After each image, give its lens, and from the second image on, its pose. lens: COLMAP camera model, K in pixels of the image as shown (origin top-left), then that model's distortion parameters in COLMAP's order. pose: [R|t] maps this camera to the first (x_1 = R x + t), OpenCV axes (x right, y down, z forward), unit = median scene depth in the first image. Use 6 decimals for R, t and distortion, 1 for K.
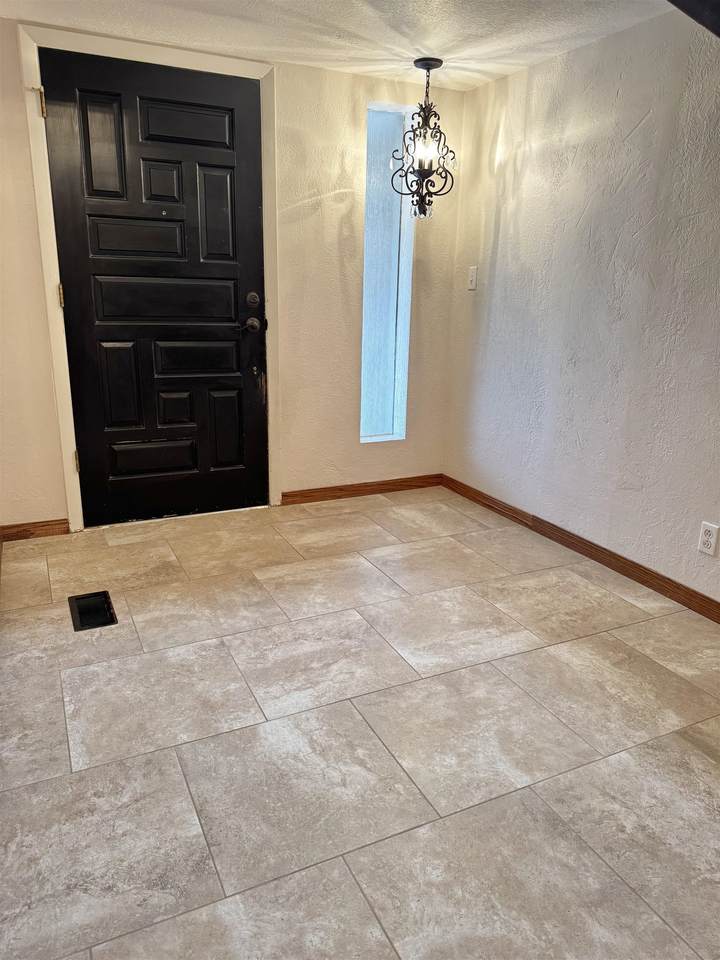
lens RADIAL K [[676.8, 0, 360.0], [0, 676.8, 480.0], [0, 0, 1]] dist [0.137751, -0.225335]
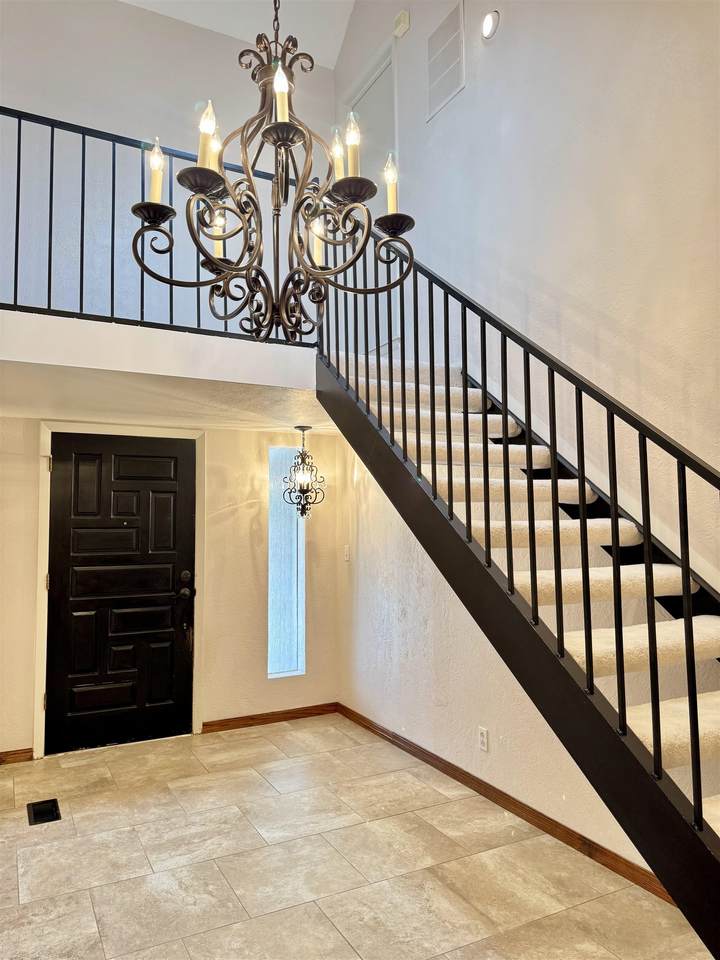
lens RADIAL K [[669.1, 0, 360.0], [0, 669.1, 480.0], [0, 0, 1]] dist [-0.000071, -0.000157]
pose [[0.998836, -0.024347, 0.041629, 0.182082], [0.037065, 0.939807, -0.339691, 0.037521], [-0.030853, 0.340838, 0.939615, -0.449612]]
